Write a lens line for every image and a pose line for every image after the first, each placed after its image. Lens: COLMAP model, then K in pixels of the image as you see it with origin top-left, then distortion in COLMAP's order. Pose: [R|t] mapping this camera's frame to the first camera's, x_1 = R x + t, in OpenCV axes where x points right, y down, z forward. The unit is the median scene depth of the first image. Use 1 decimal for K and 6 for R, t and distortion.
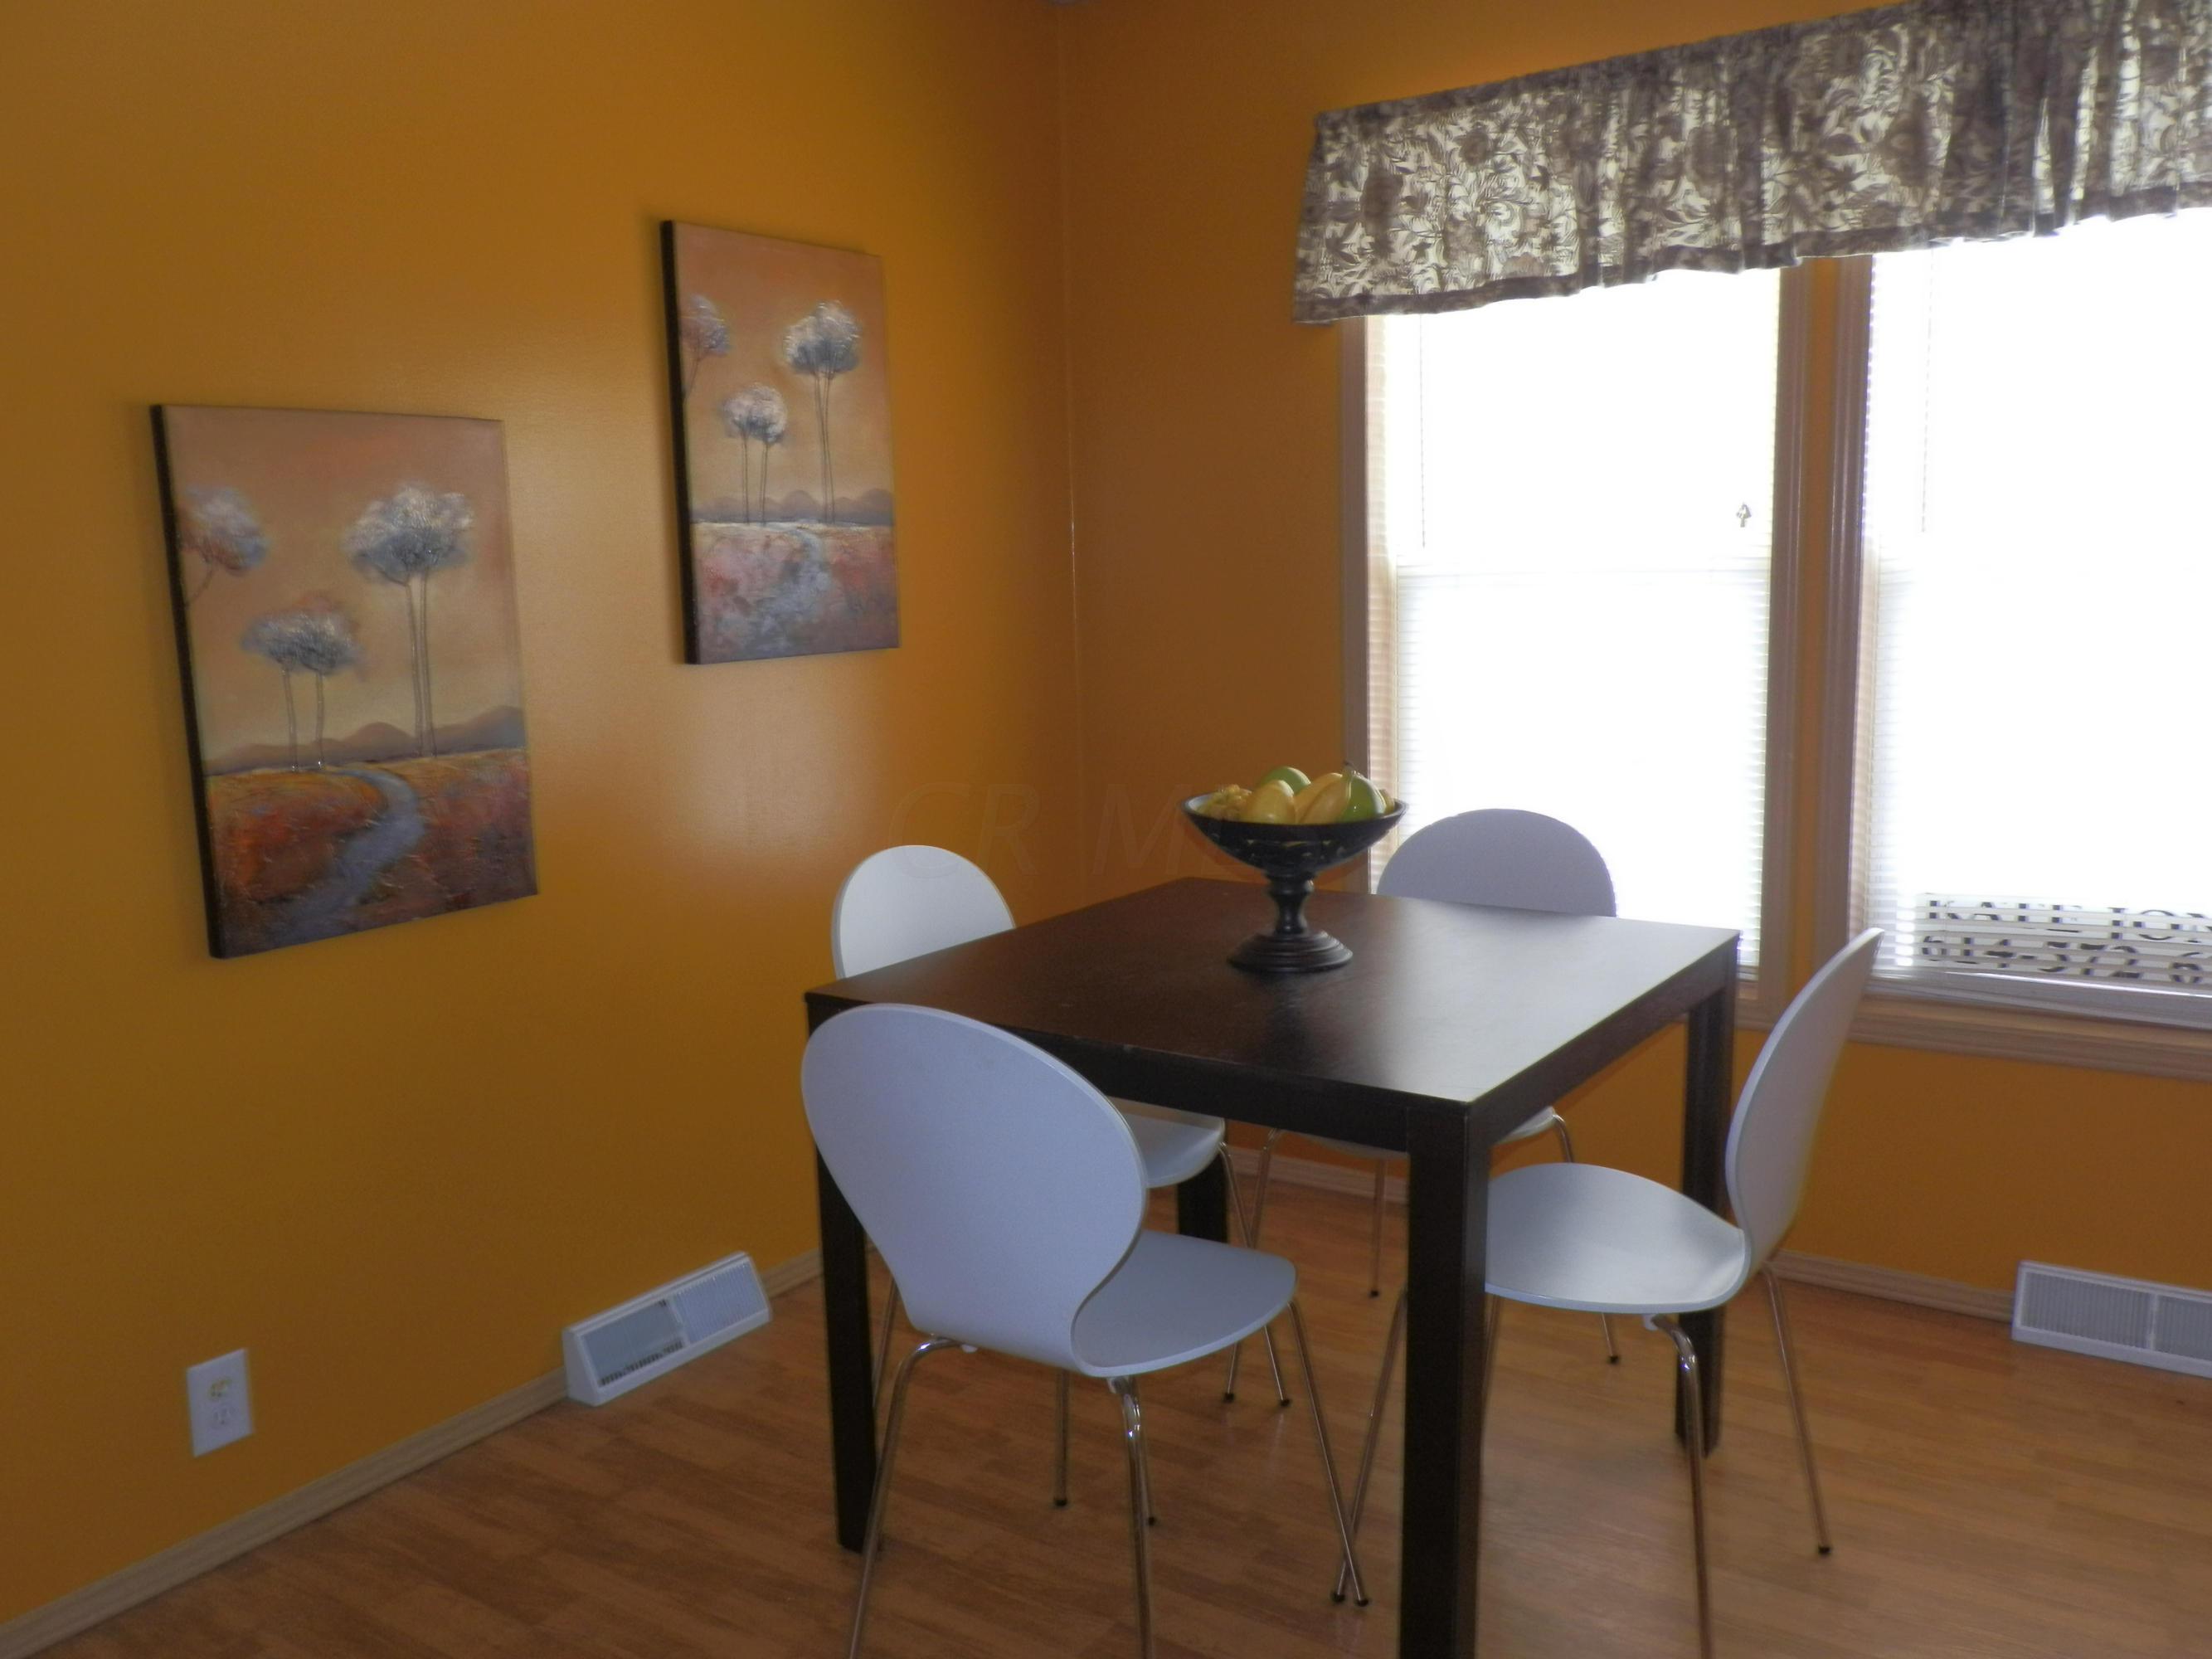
lens RADIAL K [[1852.2, 0, 1102.9], [0, 1852.2, 849.1], [0, 0, 1]] dist [-0.002133, 0.040622]
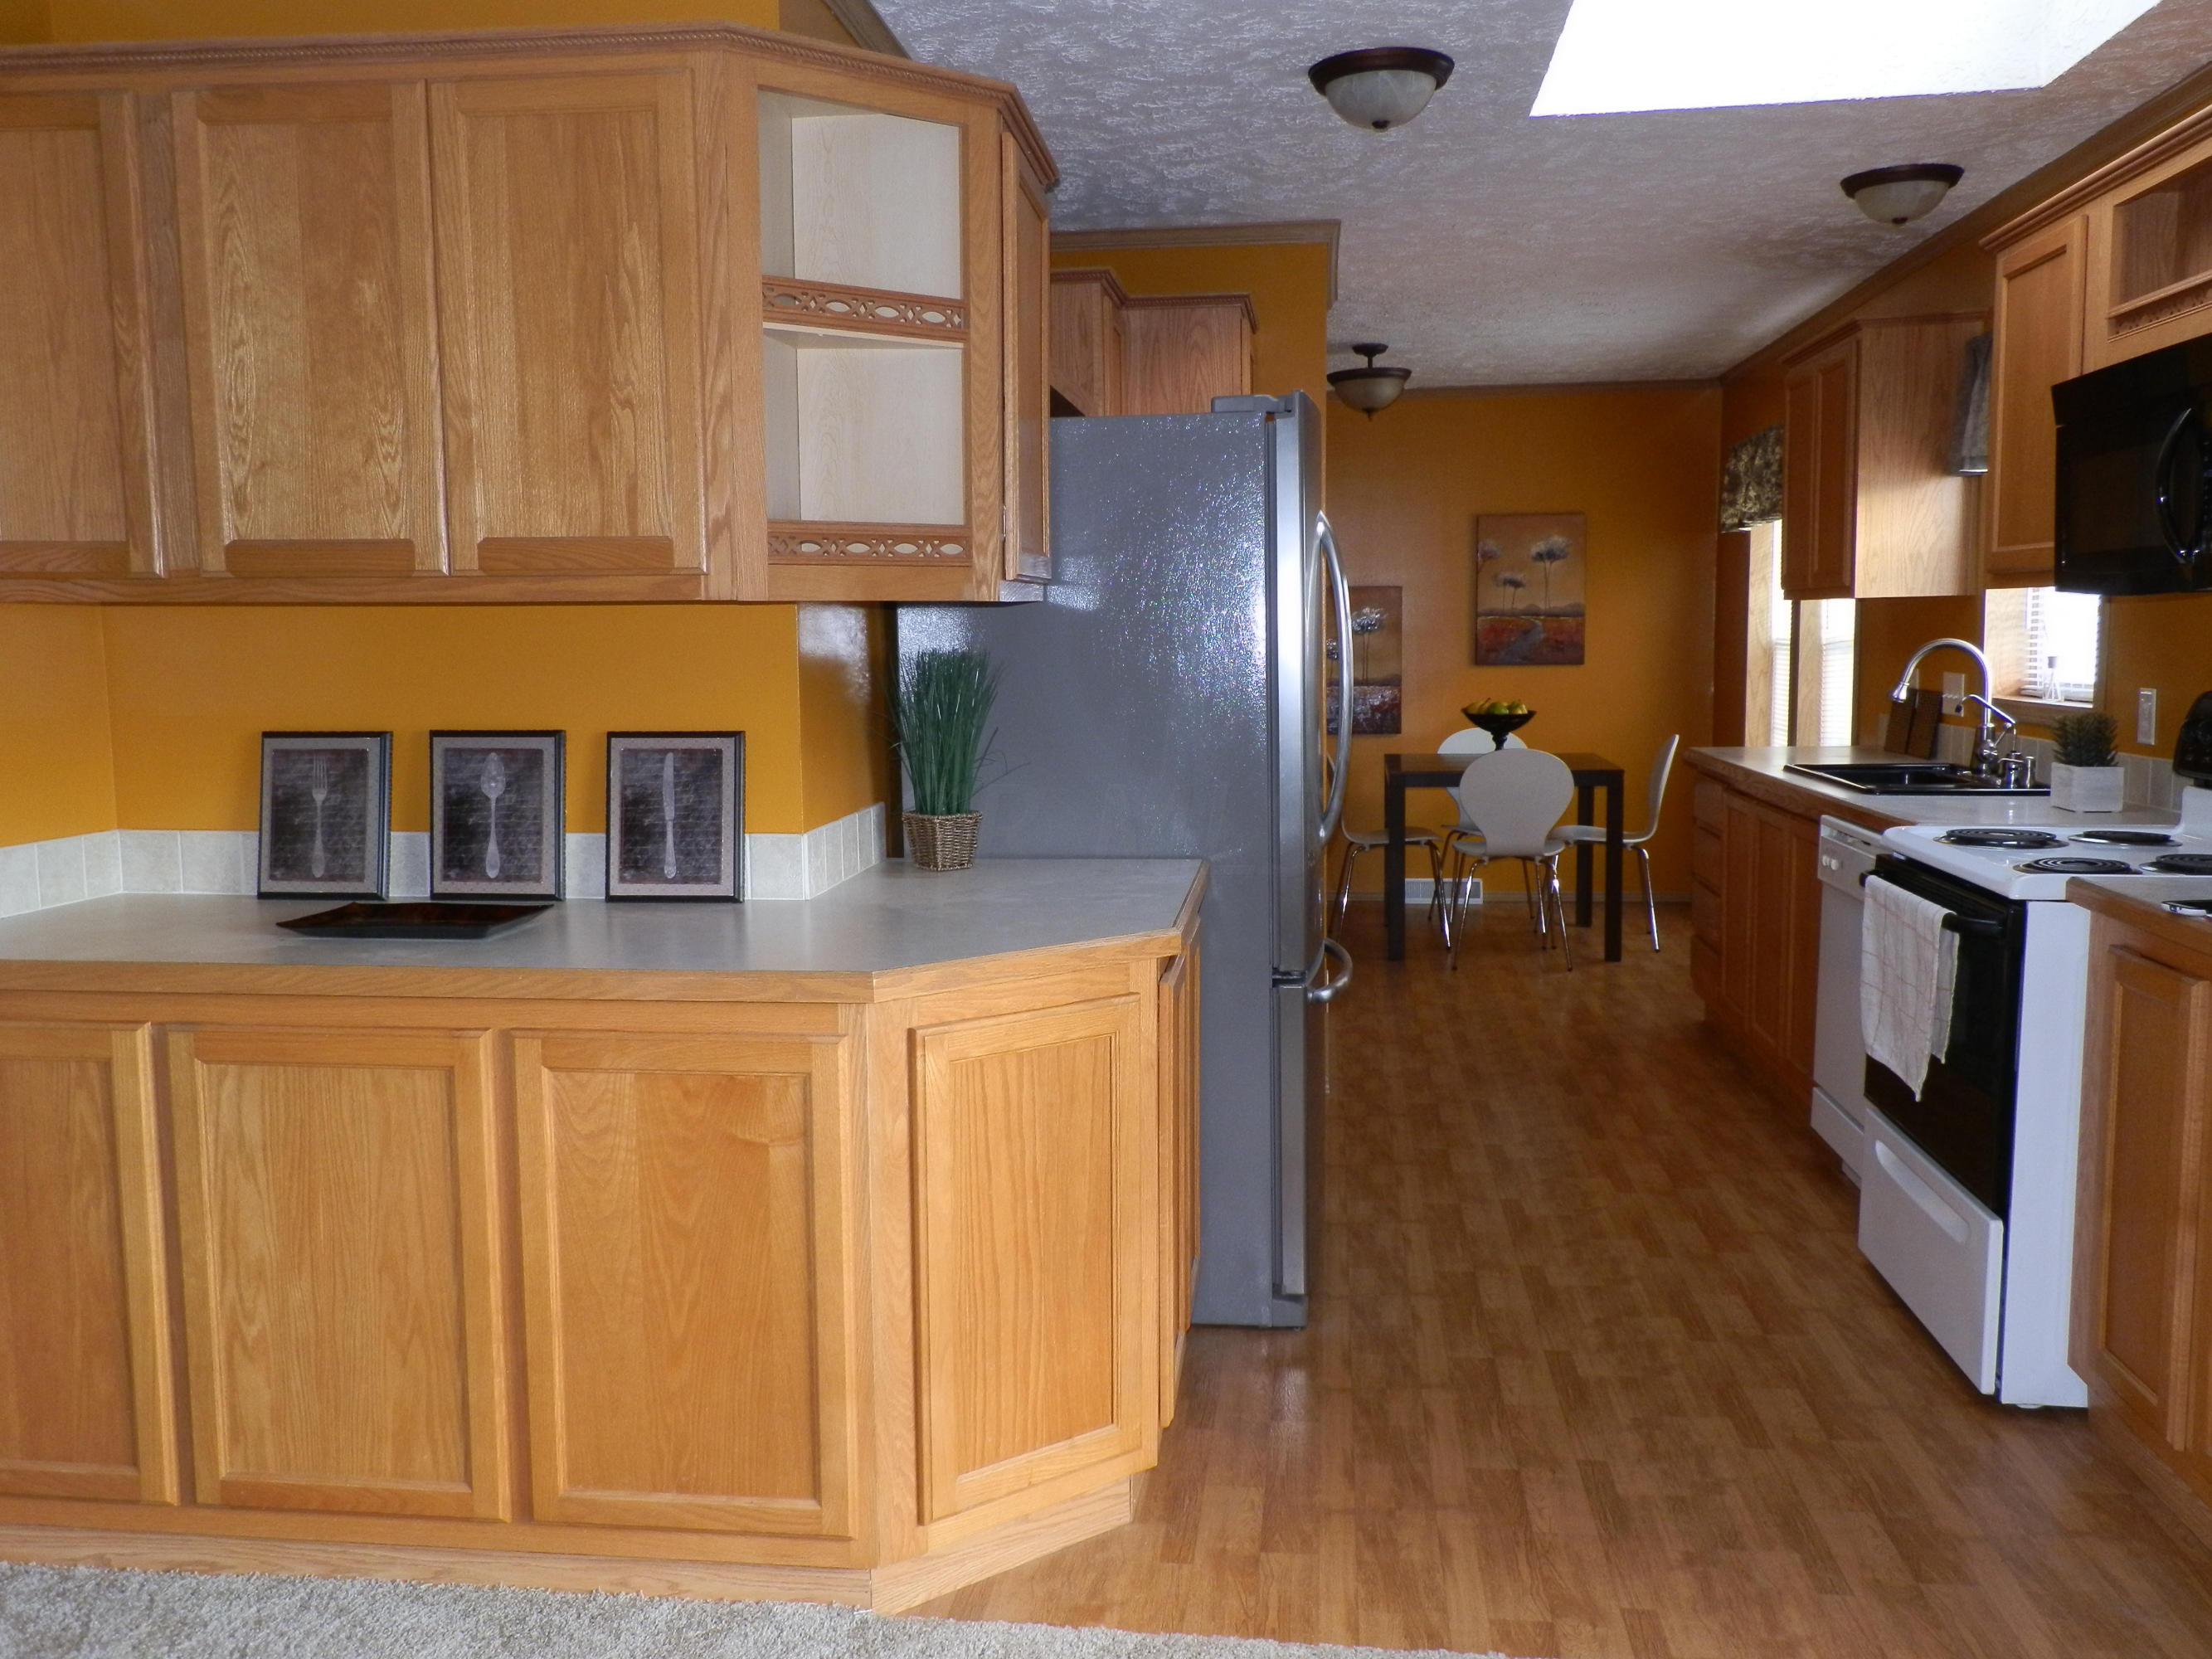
lens RADIAL K [[1852.2, 0, 1102.9], [0, 1852.2, 849.1], [0, 0, 1]] dist [-0.002133, 0.040622]
pose [[0.465845, 0.127052, -0.875698, 2.341615], [-0.141760, 0.987572, 0.067872, 0.079411], [0.873437, 0.092521, 0.478066, -0.975247]]
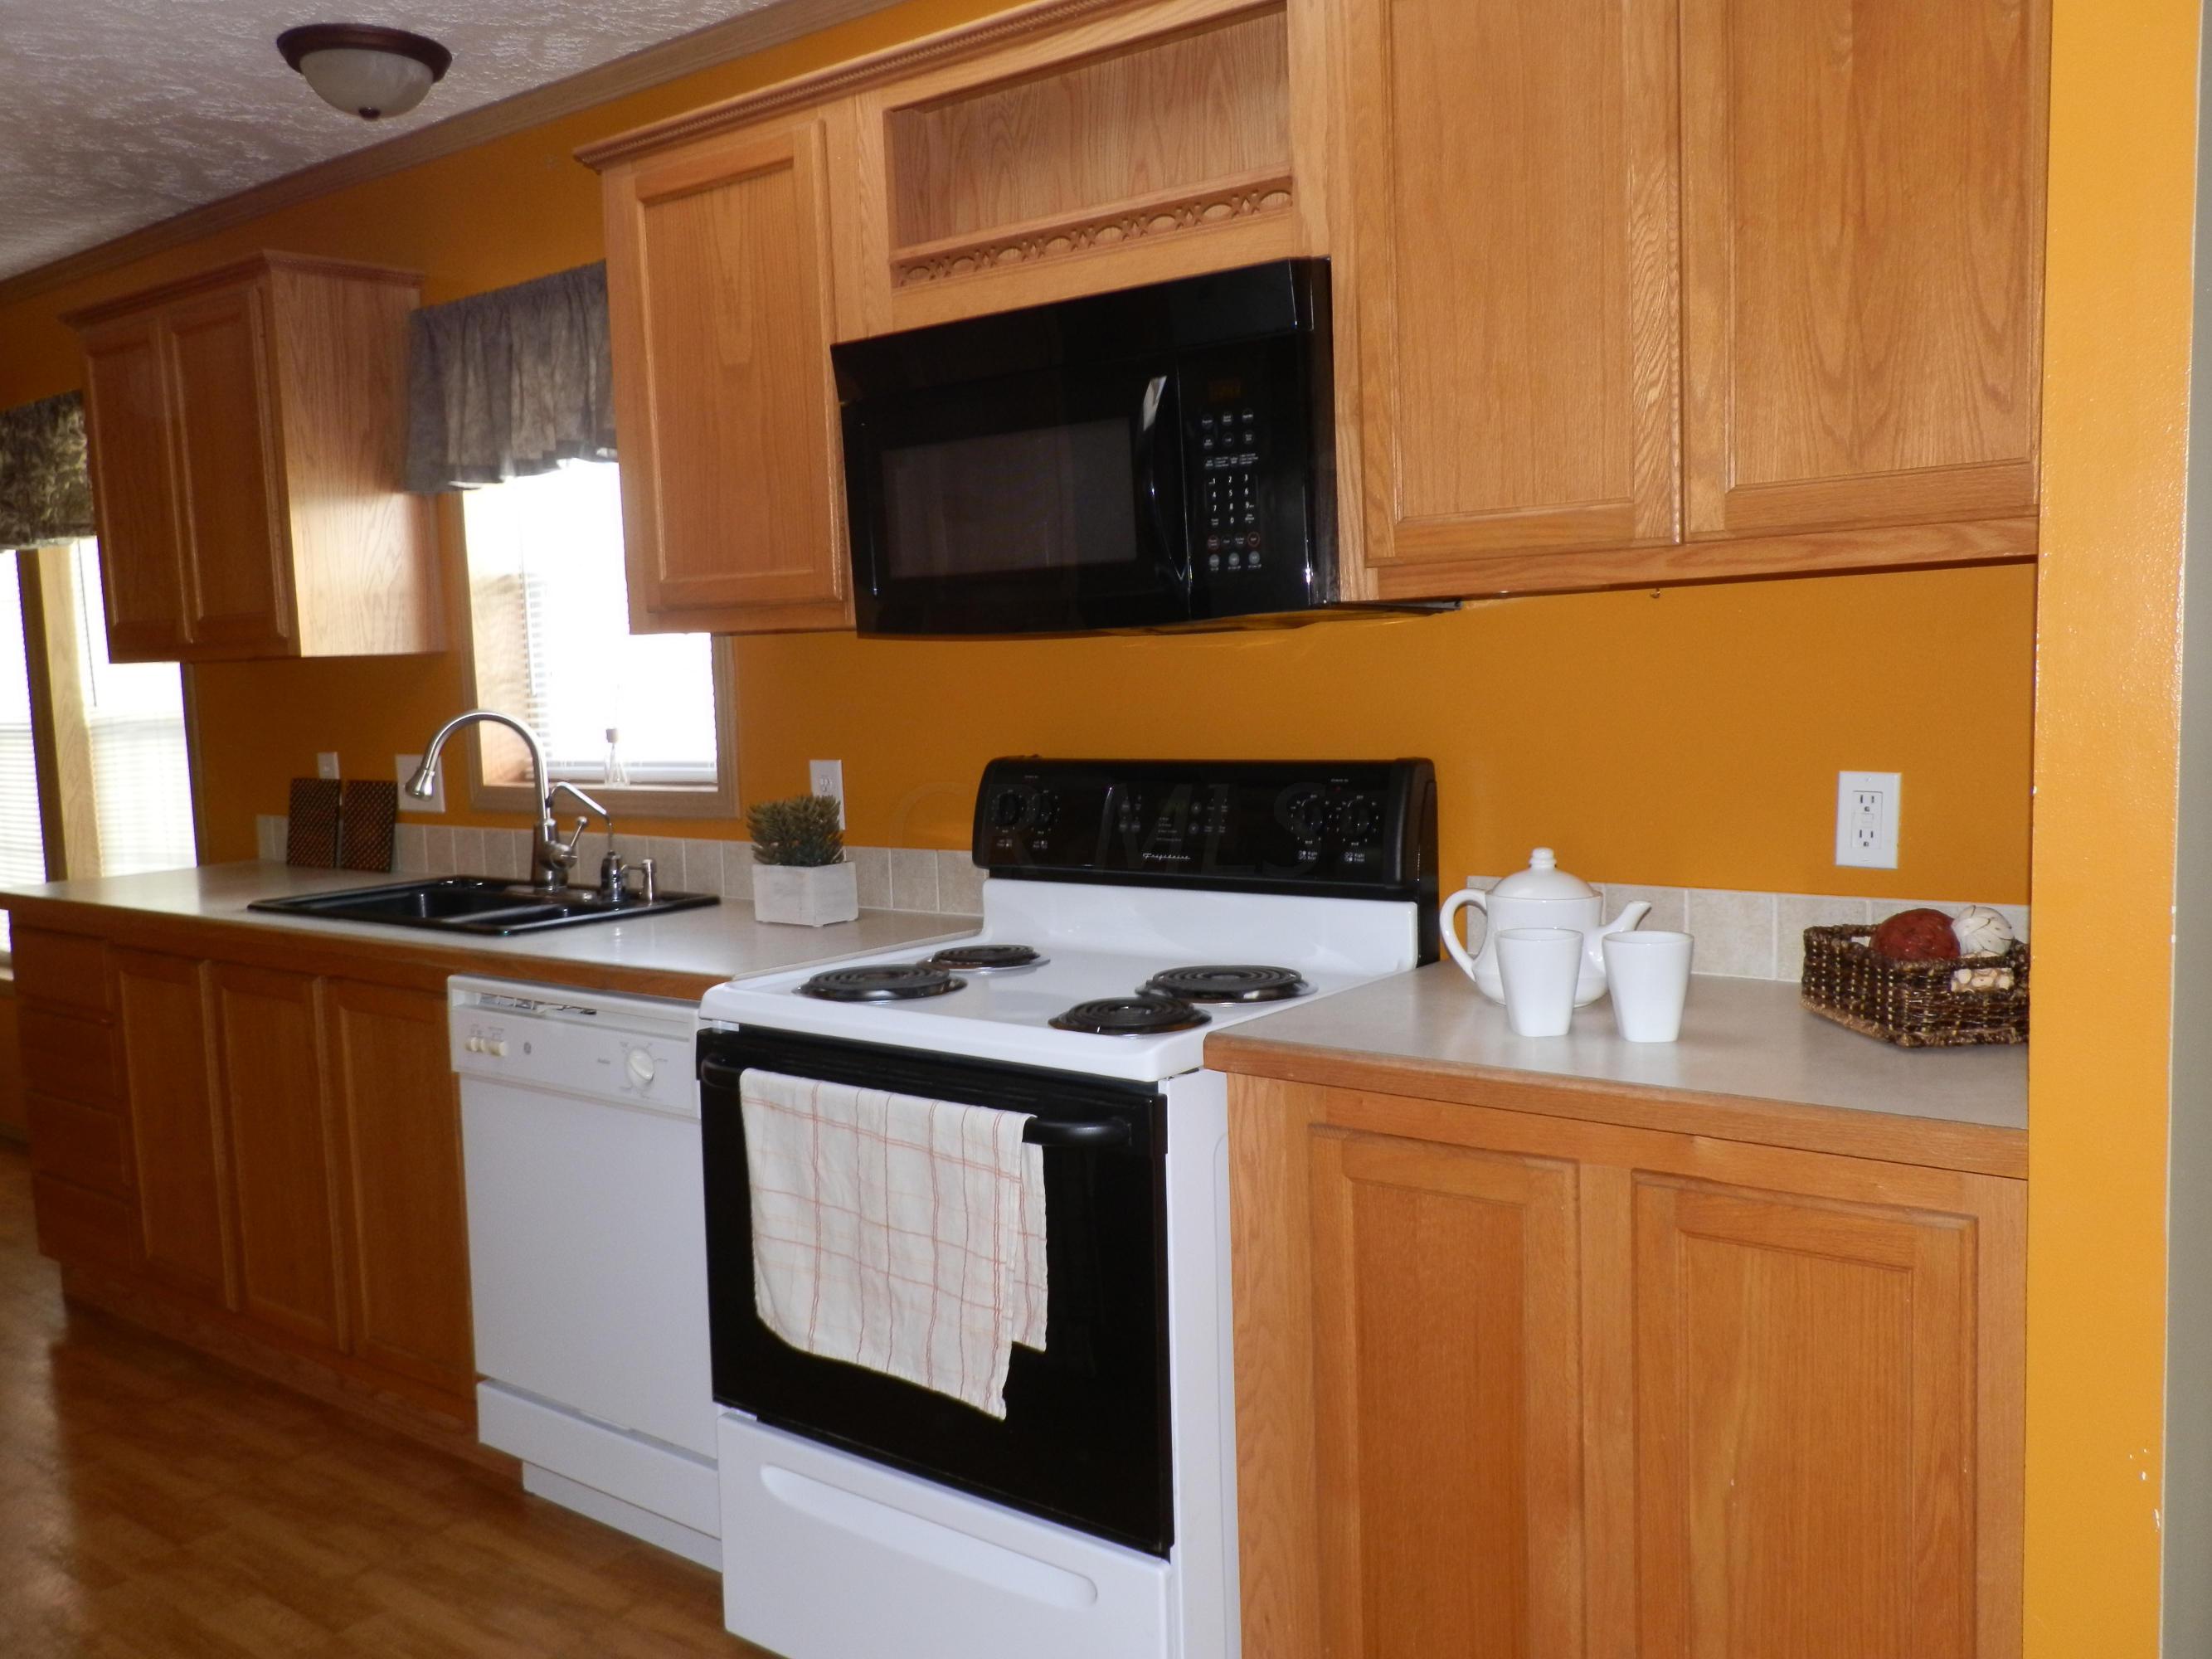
lens RADIAL K [[1852.2, 0, 1102.9], [0, 1852.2, 849.1], [0, 0, 1]] dist [-0.002133, 0.040622]
pose [[0.997874, 0.002277, -0.065135, 1.653077], [-0.006062, 0.998300, -0.057969, 0.057060], [0.064892, 0.058240, 0.996191, -0.696342]]
